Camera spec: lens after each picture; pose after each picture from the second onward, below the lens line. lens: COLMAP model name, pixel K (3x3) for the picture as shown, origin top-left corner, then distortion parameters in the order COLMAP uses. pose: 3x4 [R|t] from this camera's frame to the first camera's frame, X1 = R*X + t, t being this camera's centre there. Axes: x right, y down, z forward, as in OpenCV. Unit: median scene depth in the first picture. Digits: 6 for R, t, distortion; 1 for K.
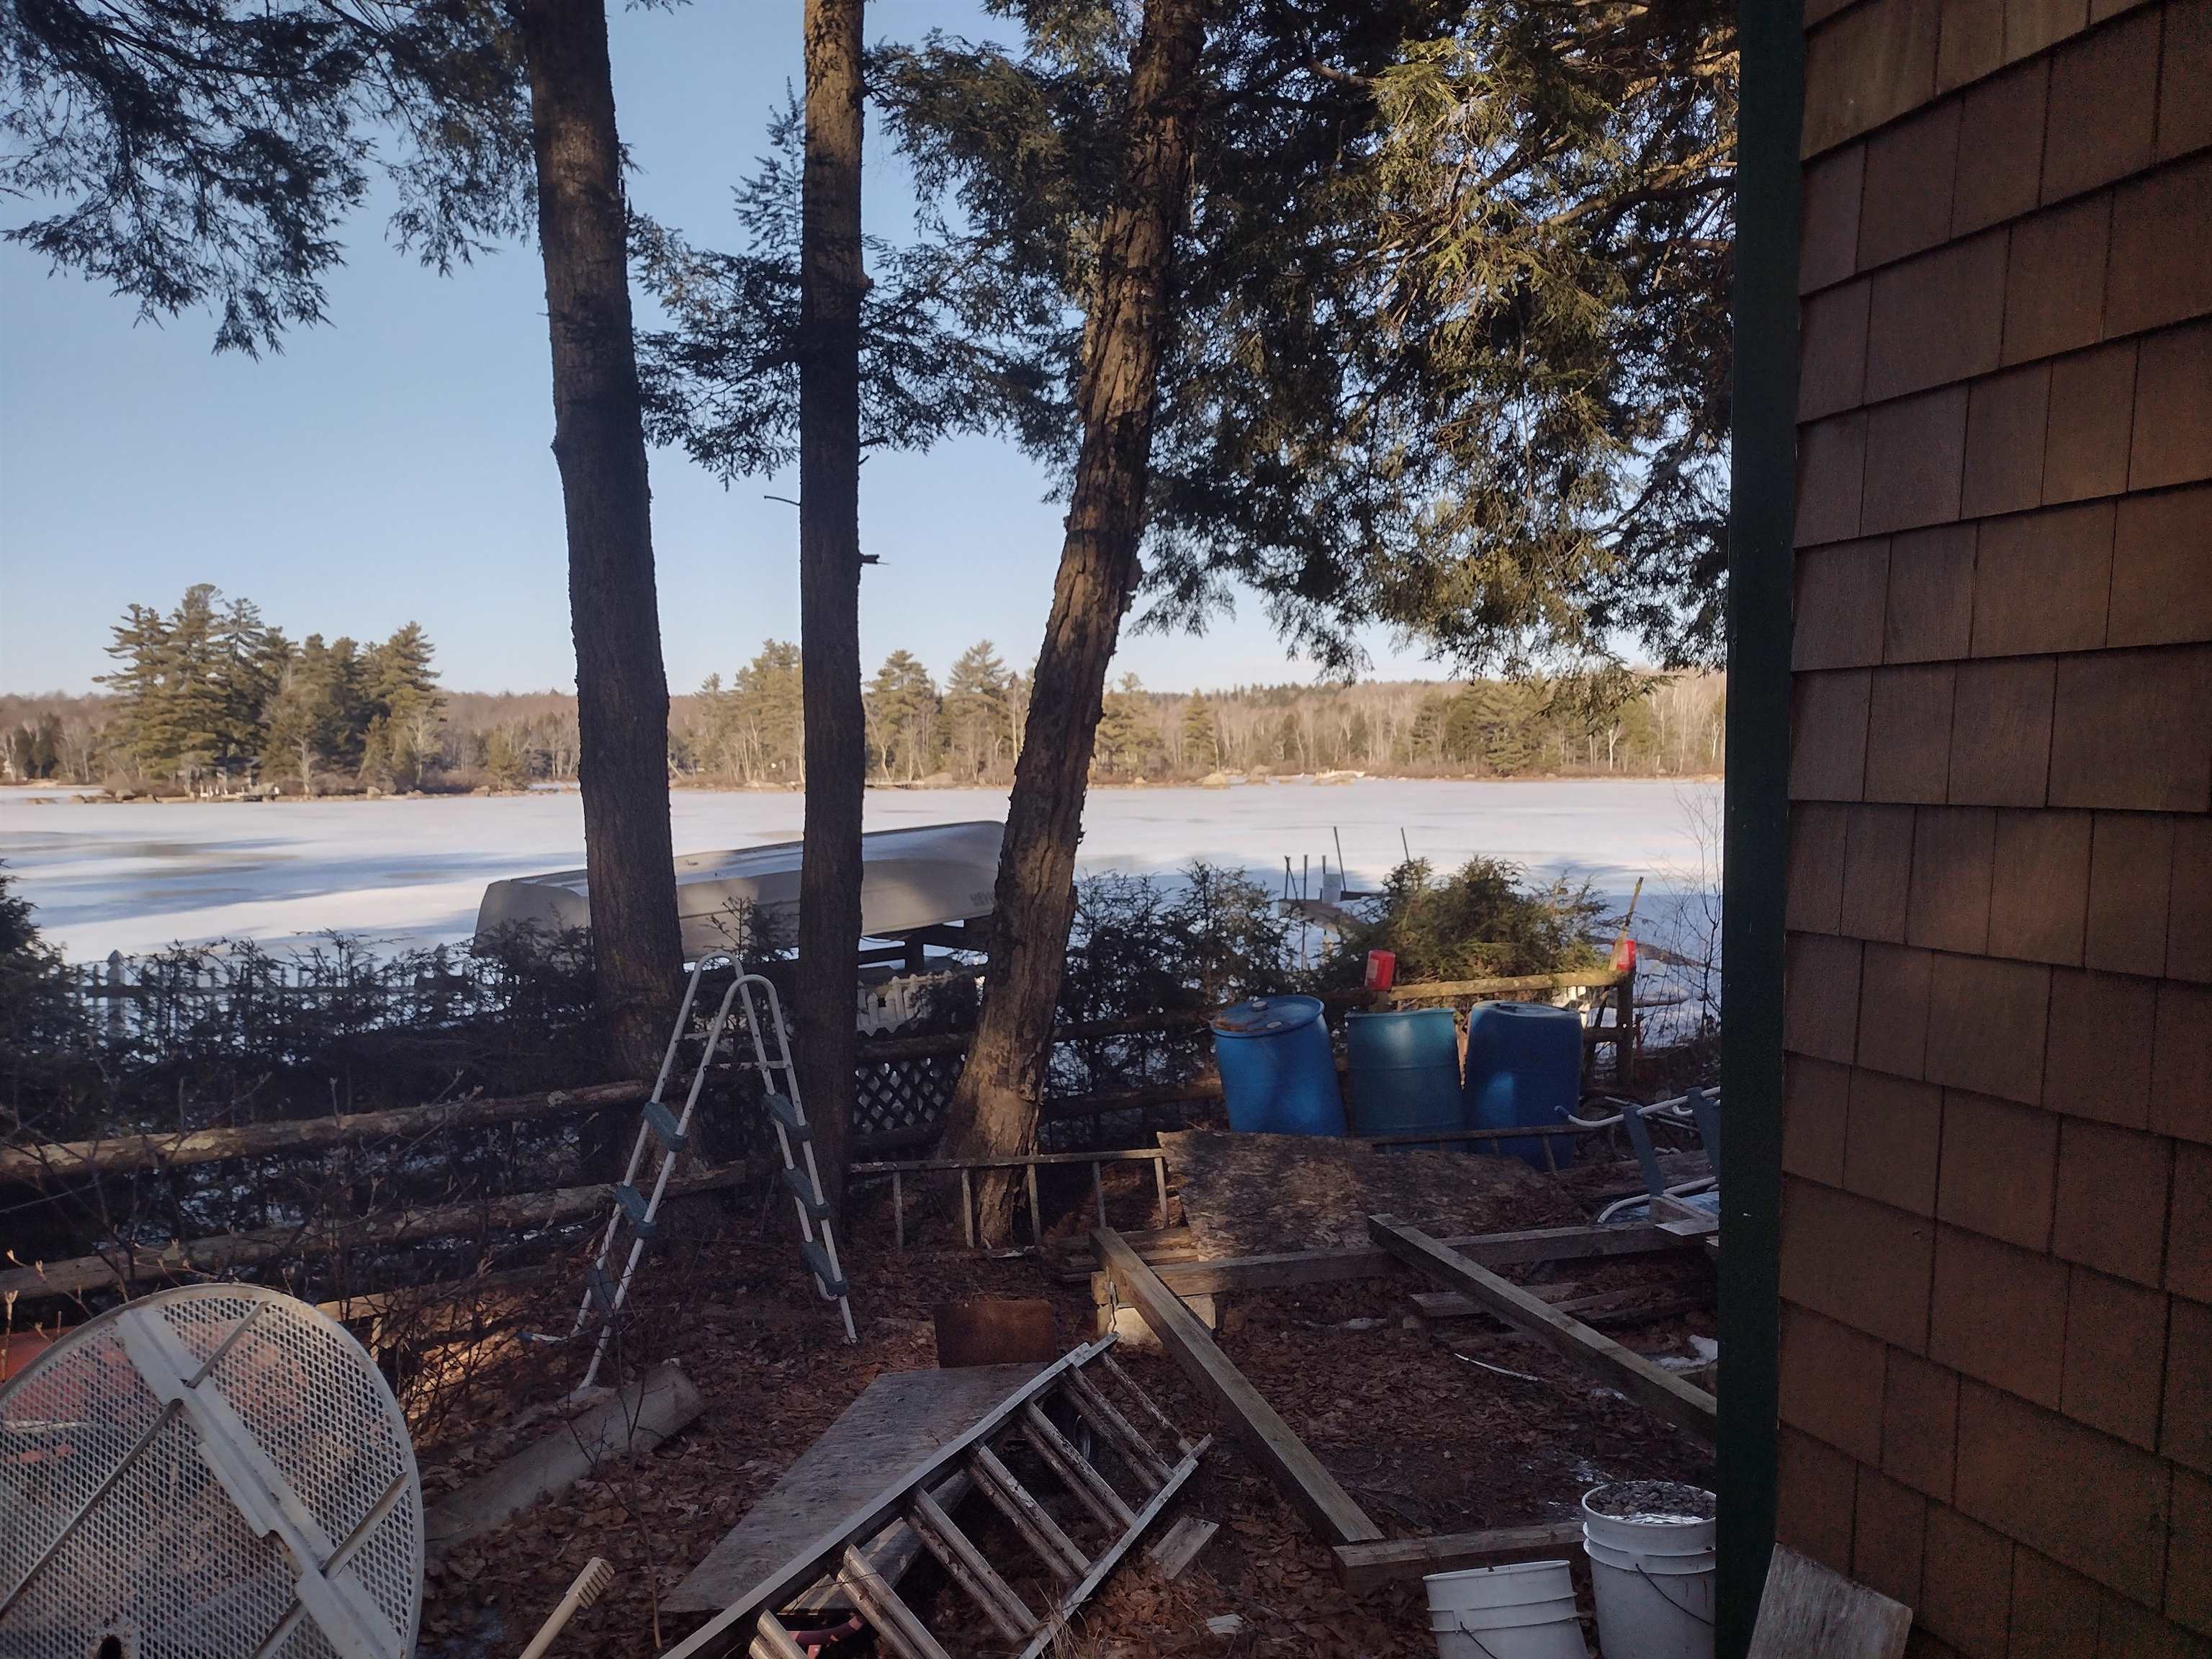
lens RADIAL K [[1647.0, 0, 1106.0], [0, 1647.0, 829.5], [0, 0, 1]] dist [0.075460, -0.083429]
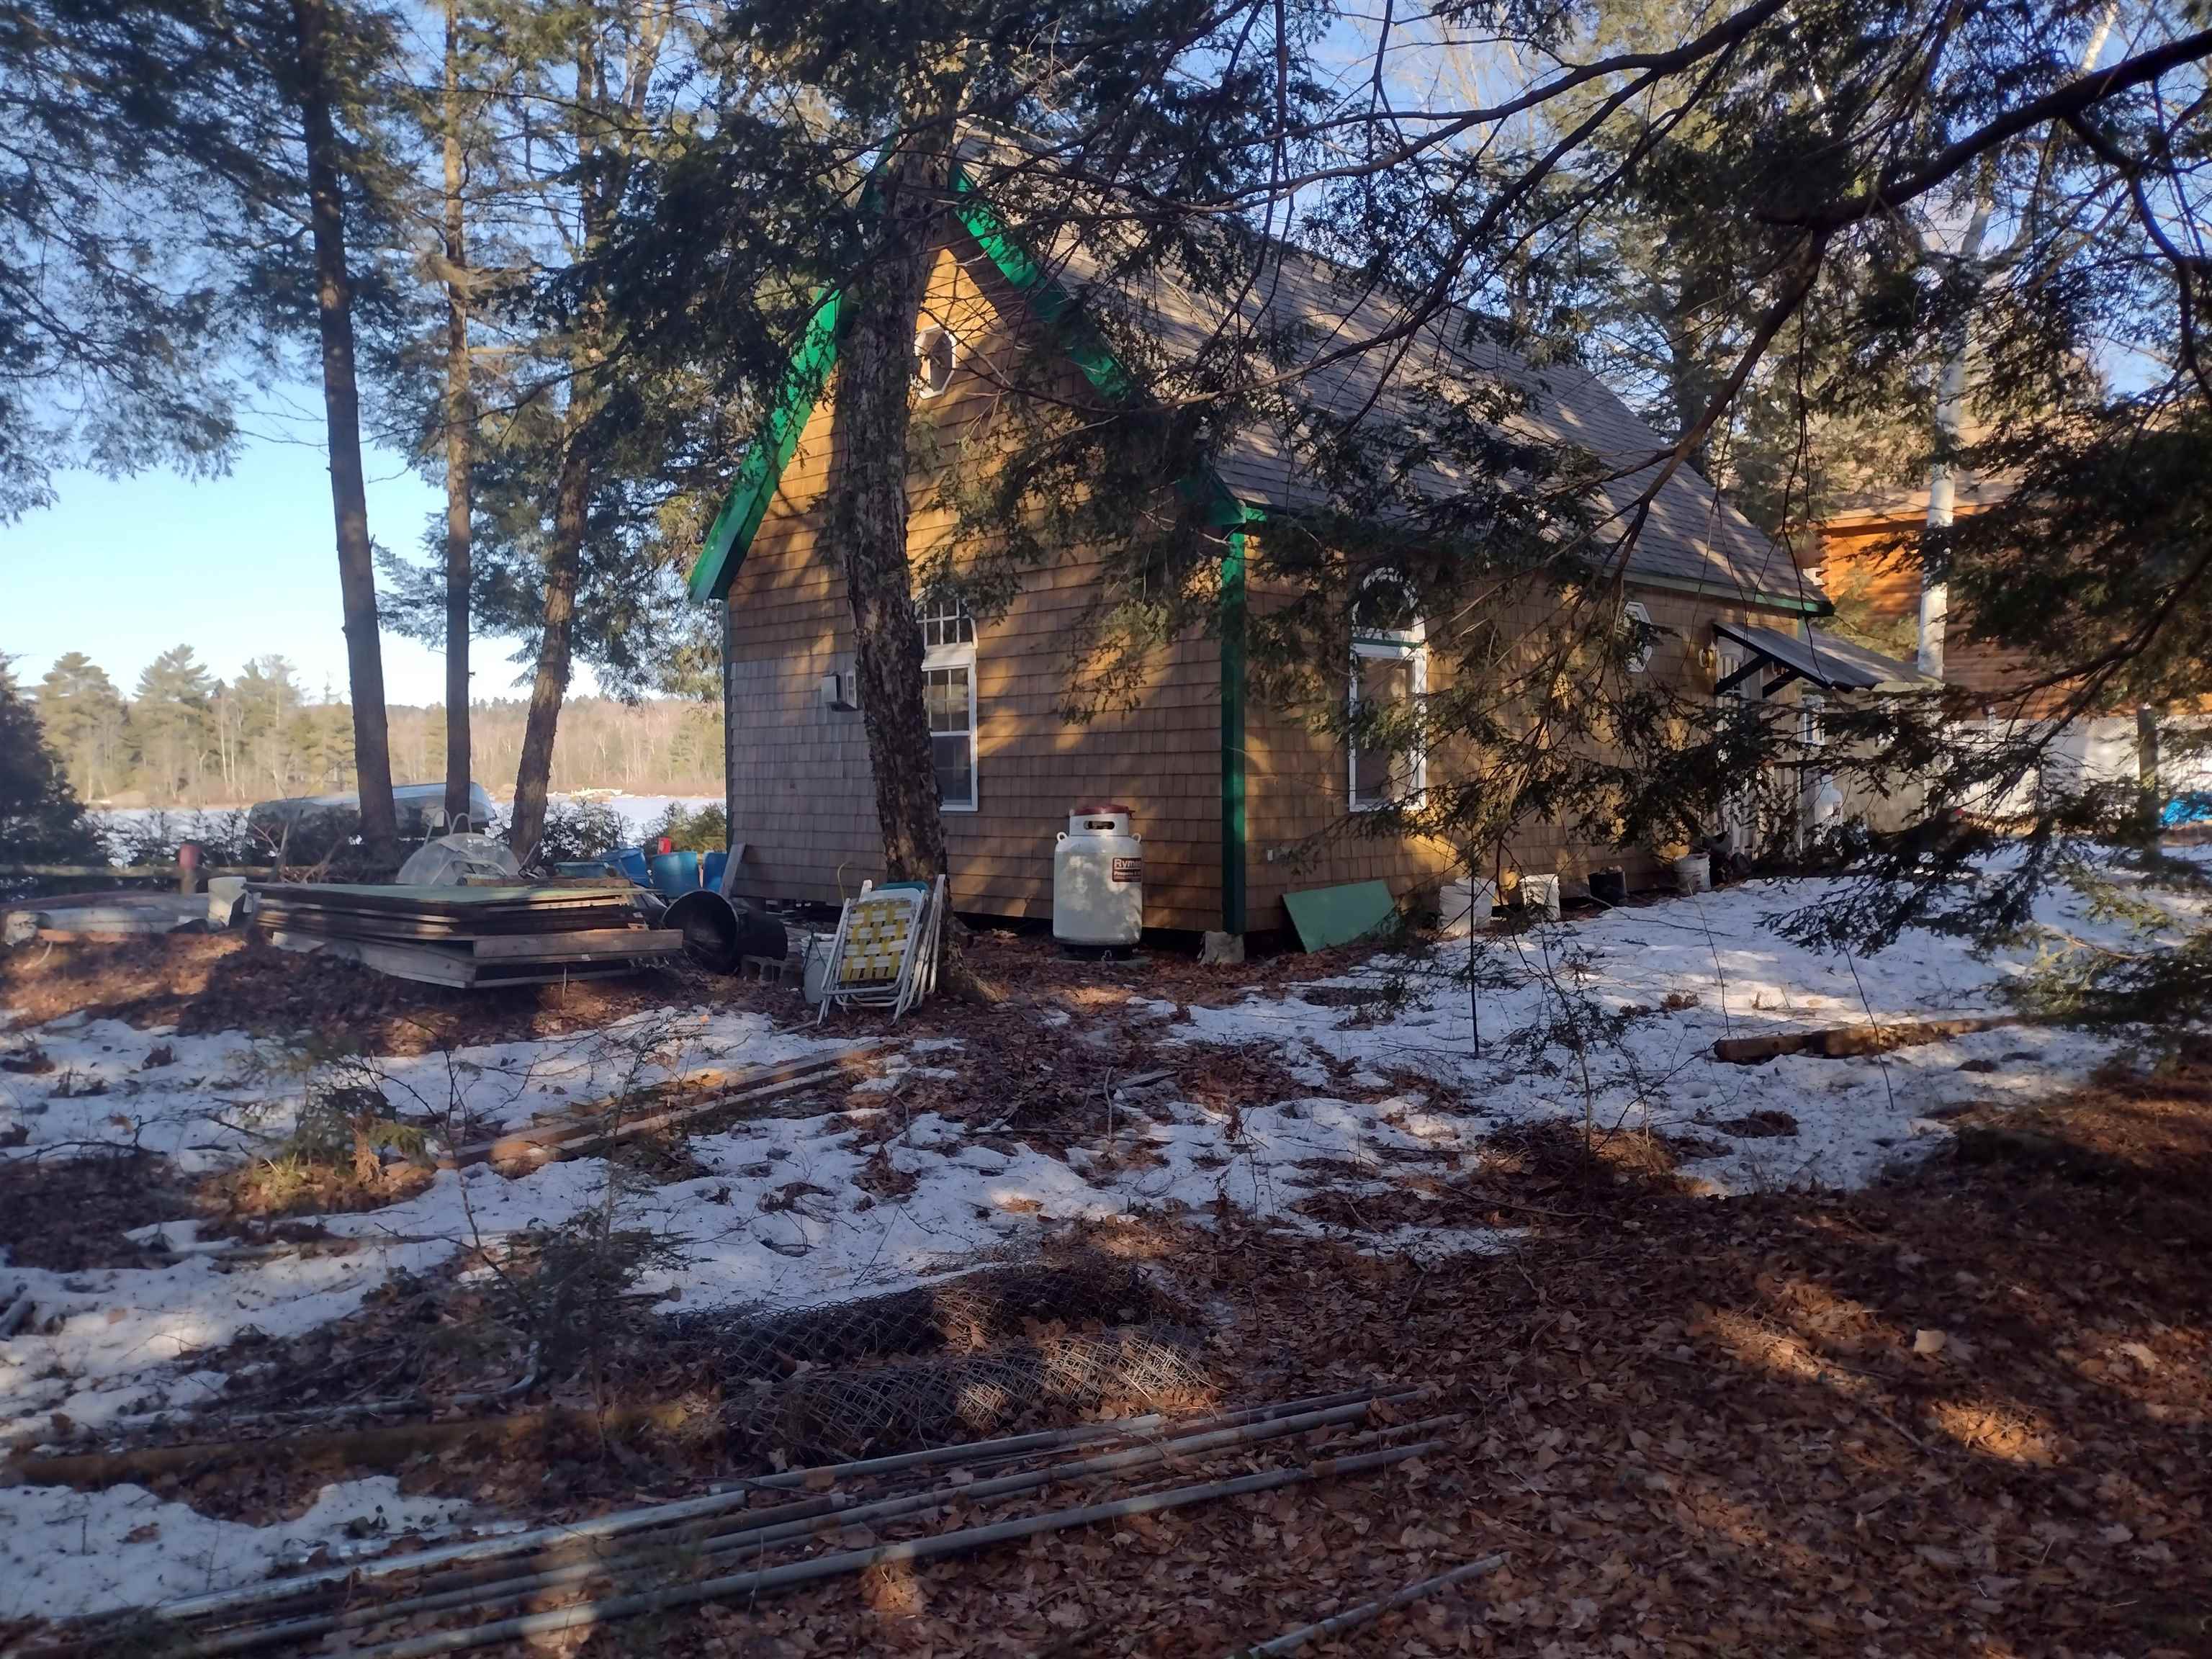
lens RADIAL K [[1647.0, 0, 1106.0], [0, 1647.0, 829.5], [0, 0, 1]] dist [0.075460, -0.083429]
pose [[0.904052, -0.015287, 0.427149, -0.181454], [0.019998, 0.999779, -0.006544, 0.064132], [-0.426954, 0.014458, 0.904158, -0.935539]]
